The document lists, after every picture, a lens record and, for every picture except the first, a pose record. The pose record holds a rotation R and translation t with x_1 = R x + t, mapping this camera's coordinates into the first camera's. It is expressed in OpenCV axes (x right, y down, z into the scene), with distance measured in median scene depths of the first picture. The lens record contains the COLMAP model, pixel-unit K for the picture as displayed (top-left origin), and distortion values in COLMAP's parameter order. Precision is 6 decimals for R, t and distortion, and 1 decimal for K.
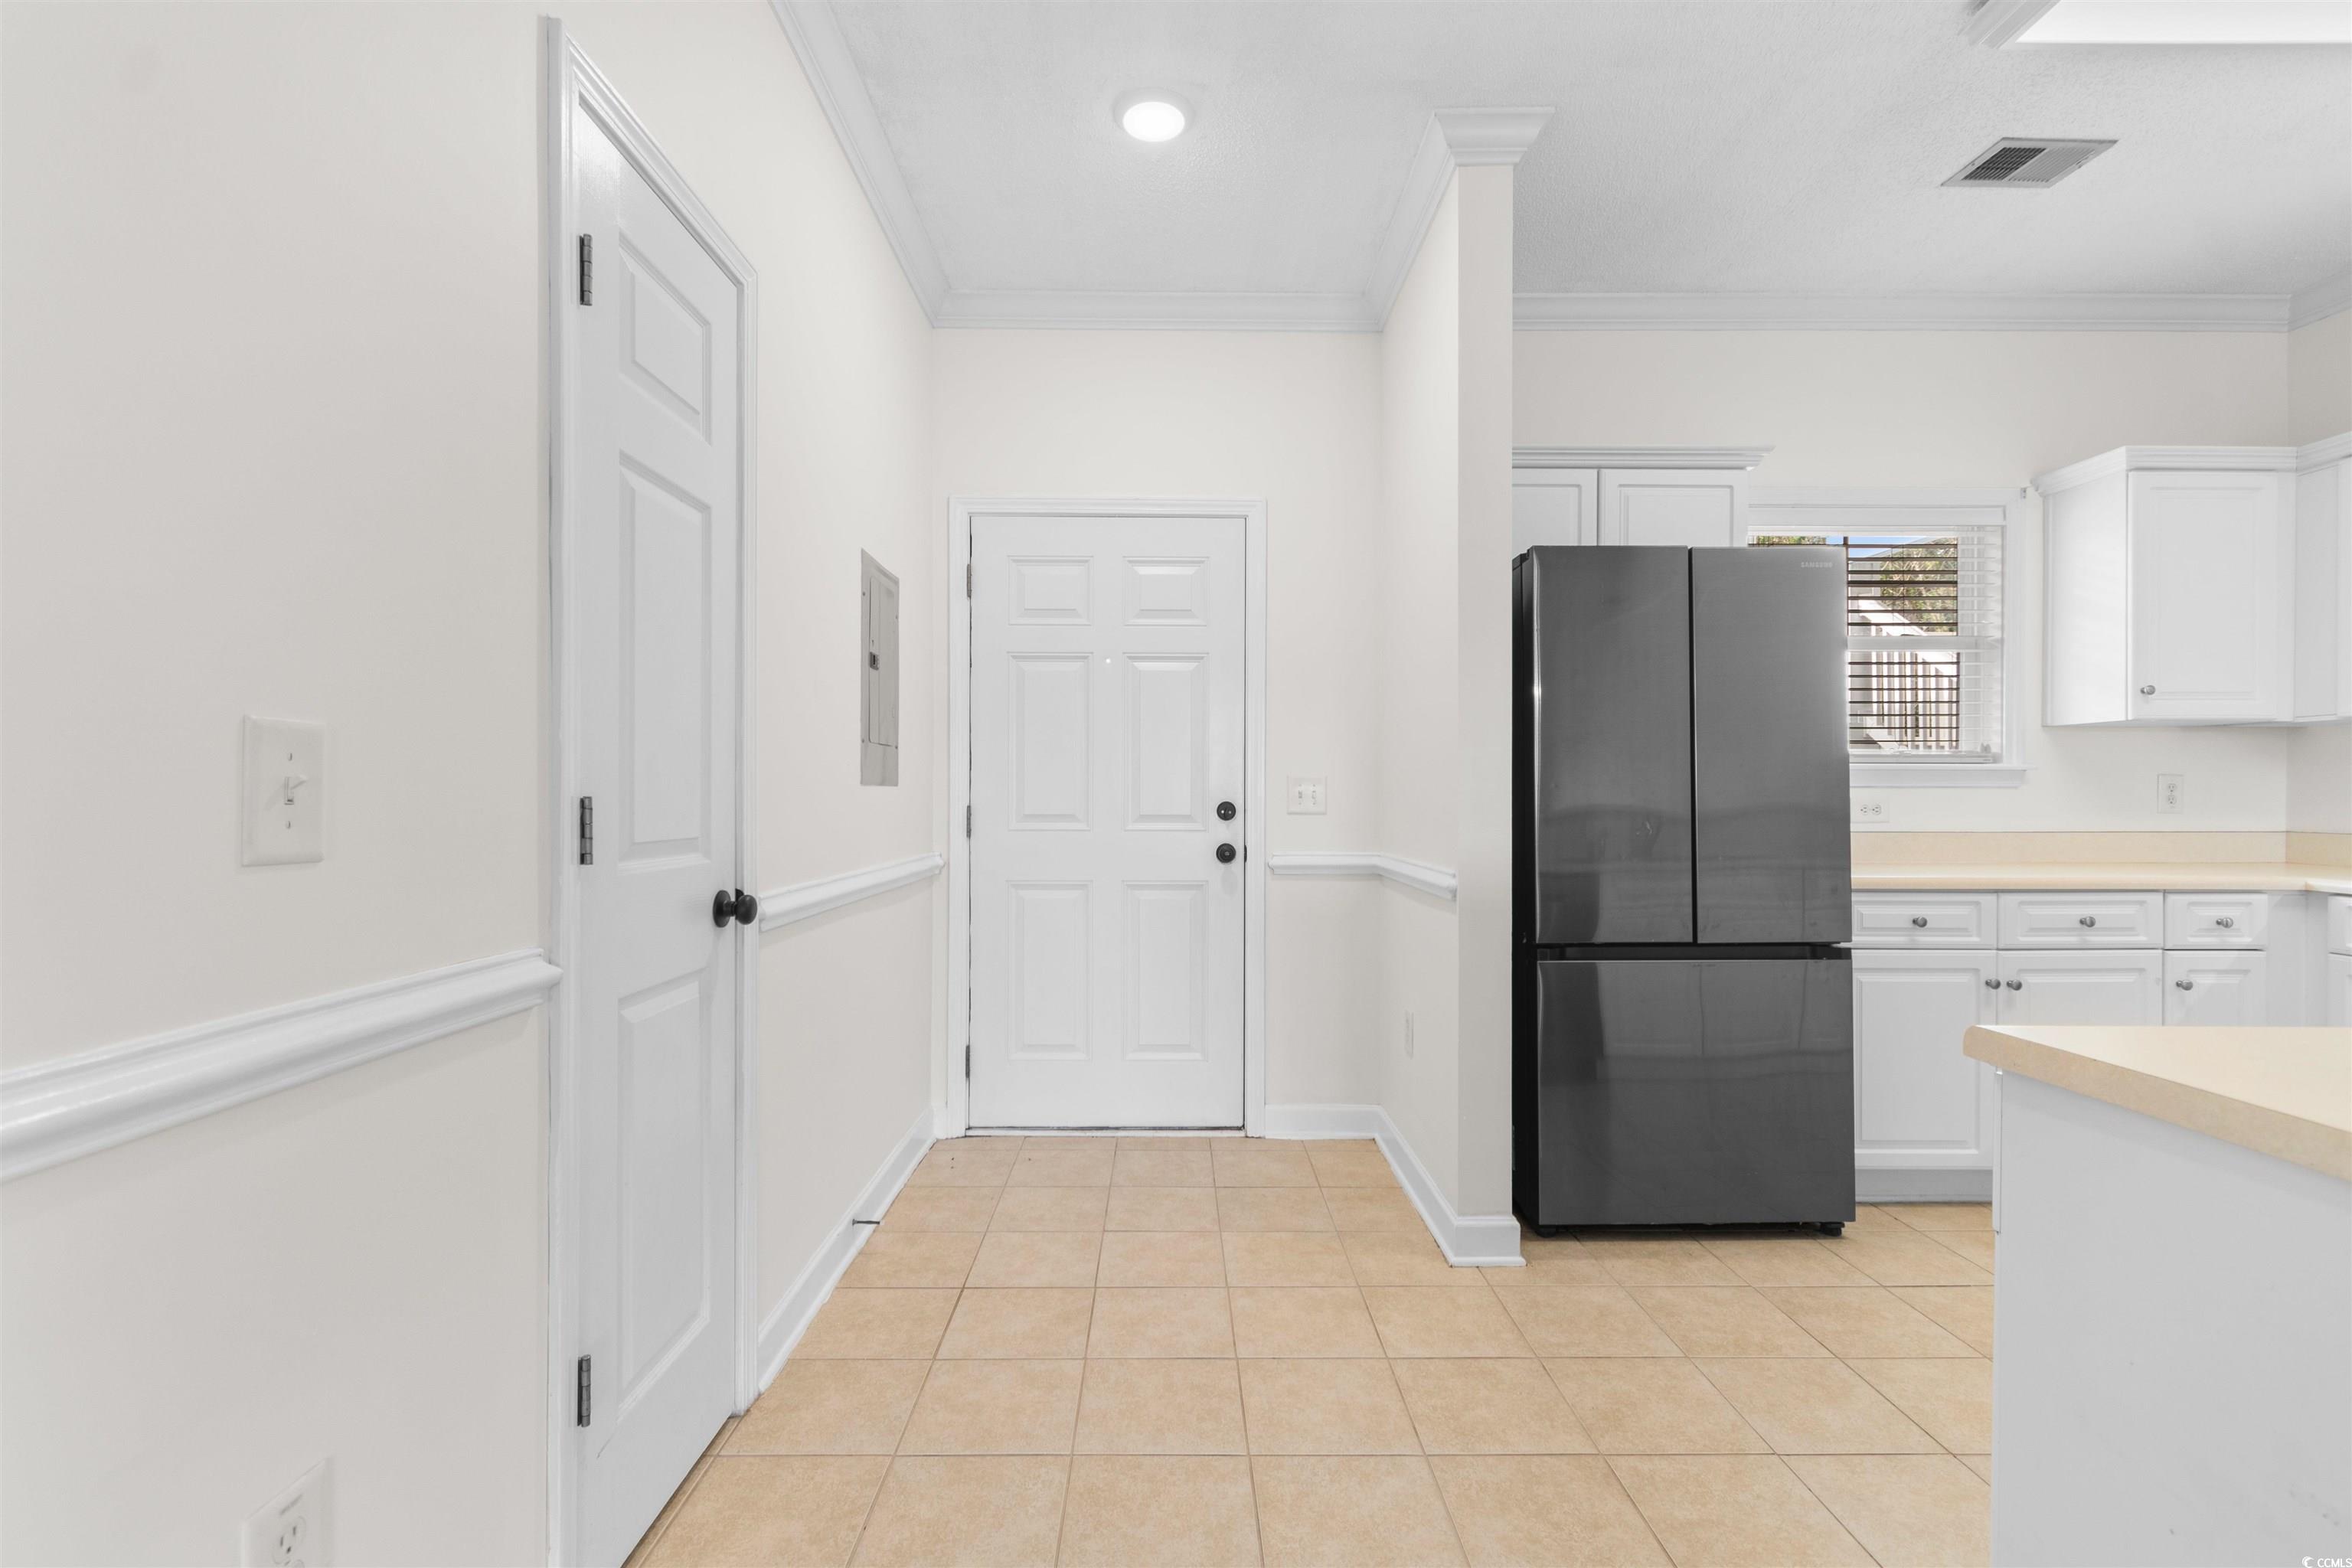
lens RADIAL K [[1032.3, 0, 1172.9], [0, 1032.3, 801.4], [0, 0, 1]] dist [-0.000568, -0.000124]
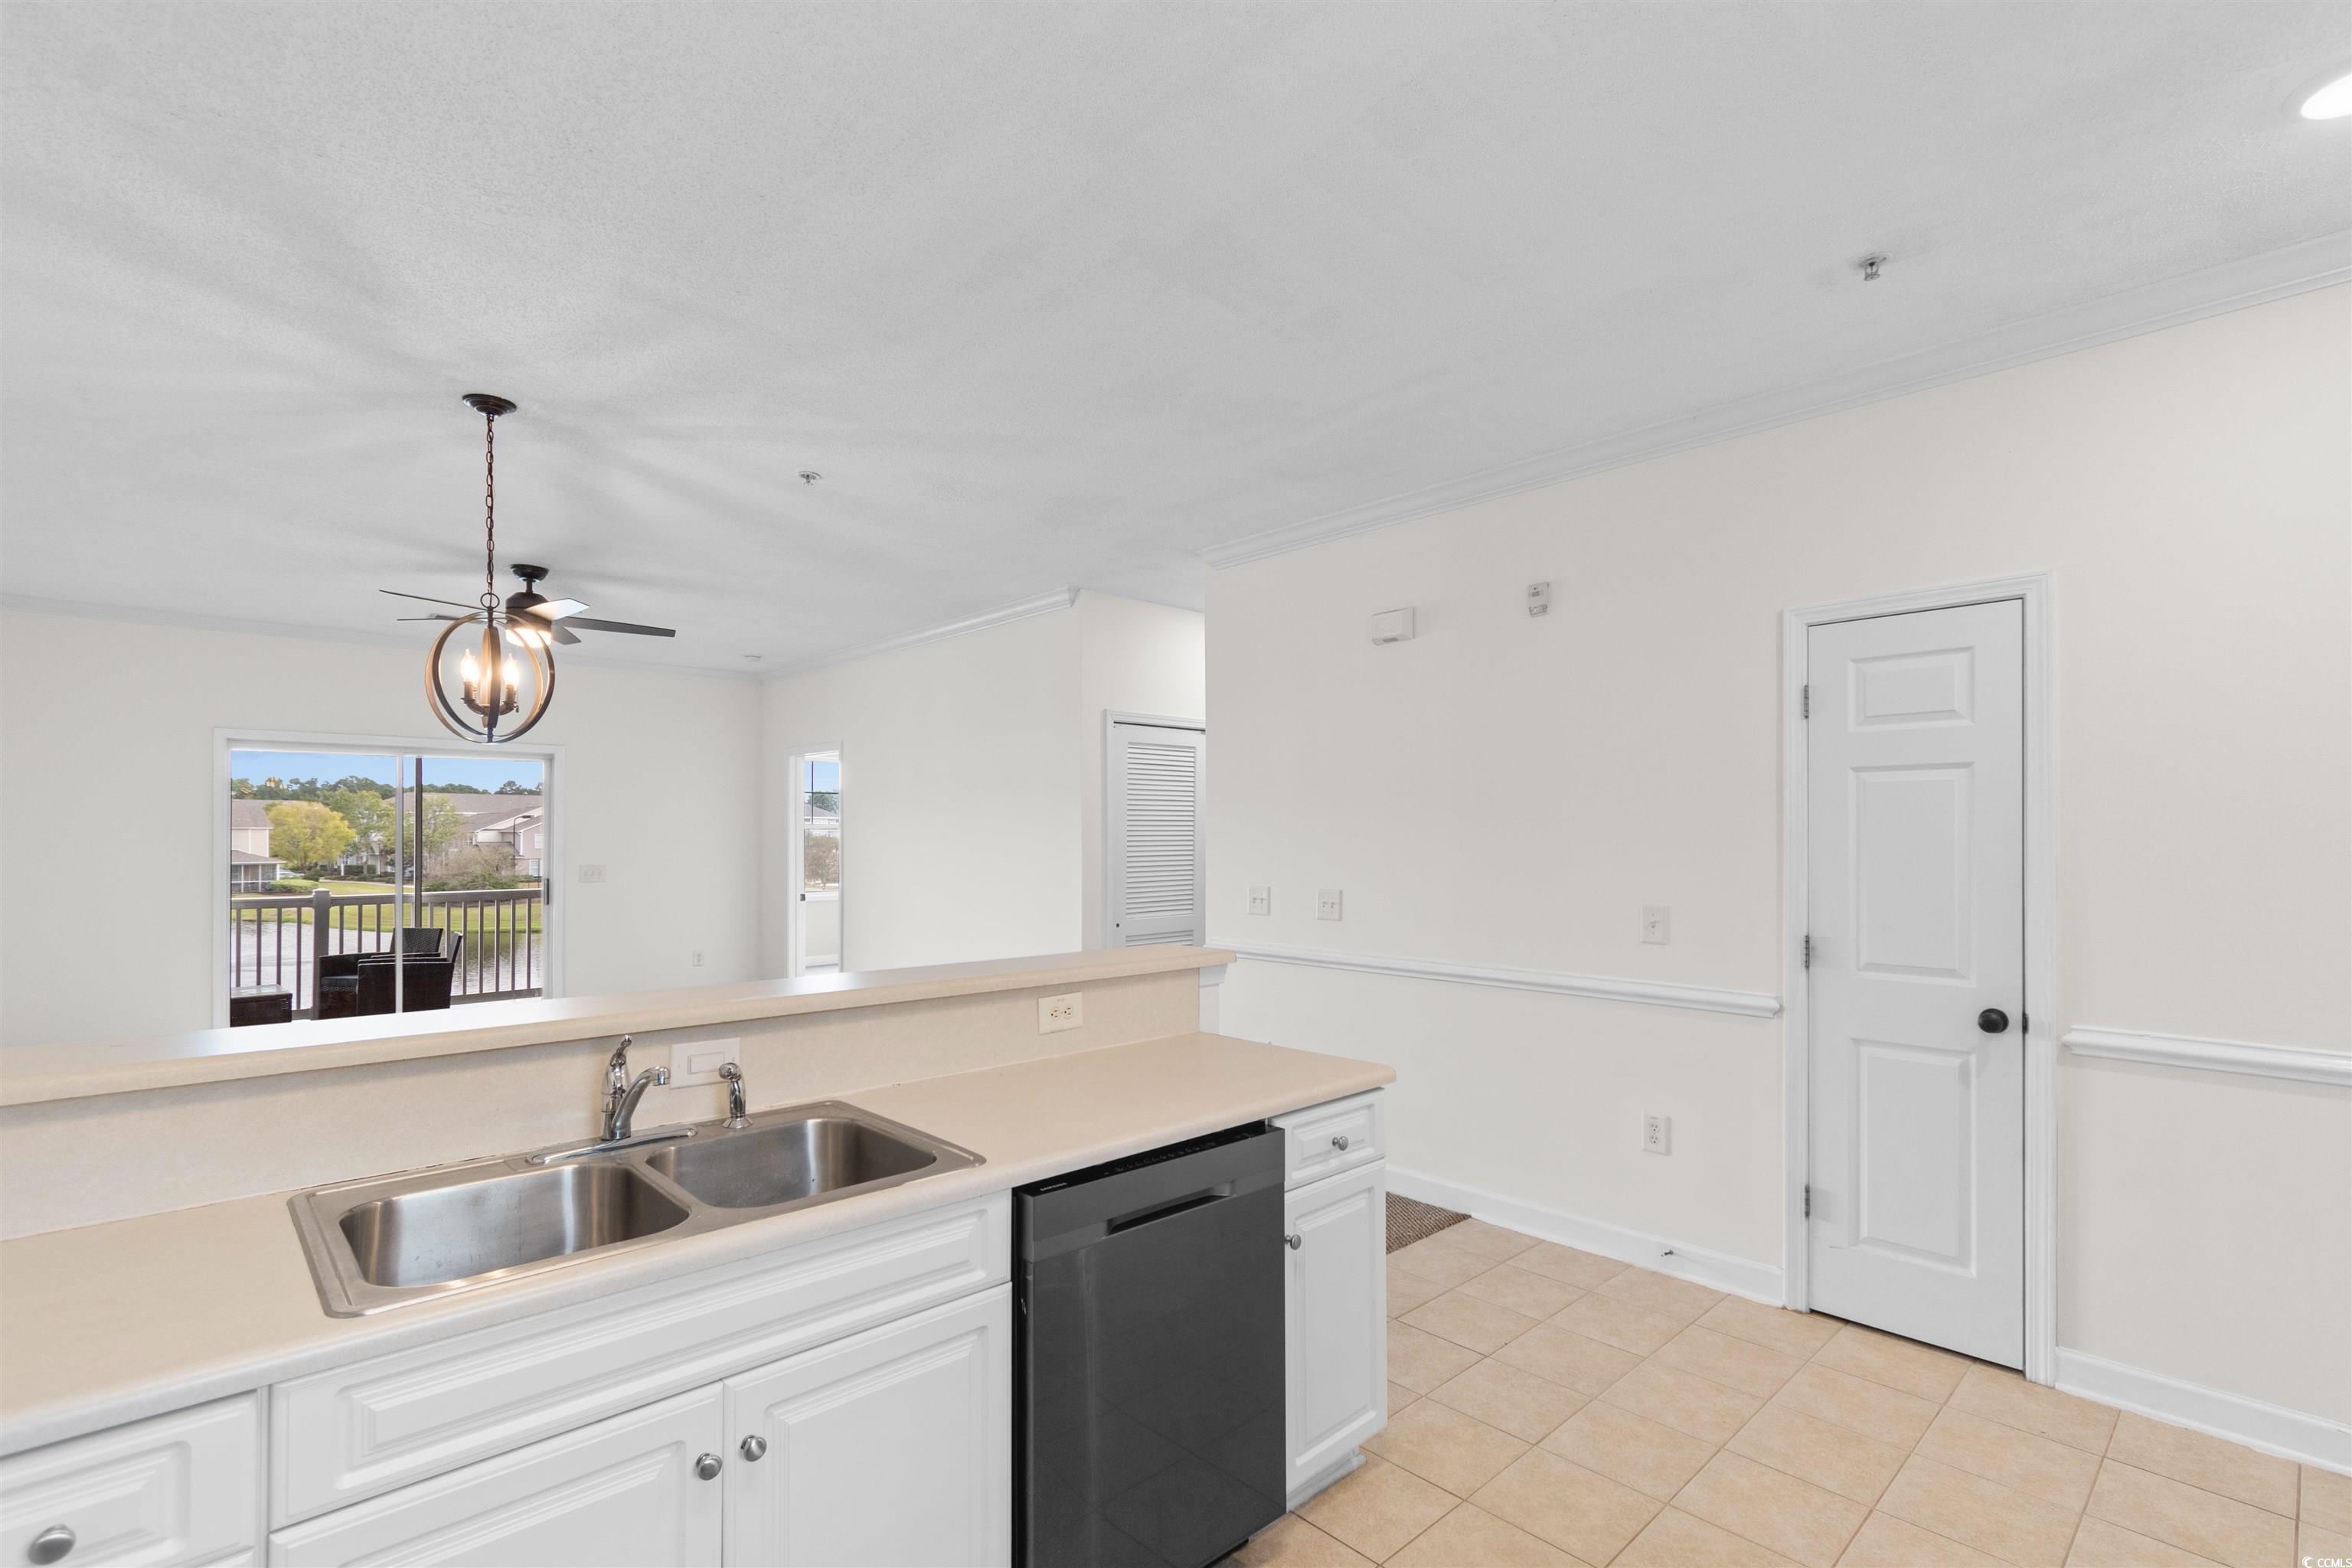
lens RADIAL K [[1075.6, 0, 1174.7], [0, 1075.6, 840.1], [0, 0, 1]] dist [0.000315, -0.000239]
pose [[-0.734761, 0.000701, -0.678326, 1.184498], [-0.006091, 0.999952, 0.007631, -0.128803], [0.678299, 0.009739, -0.734722, 1.043046]]
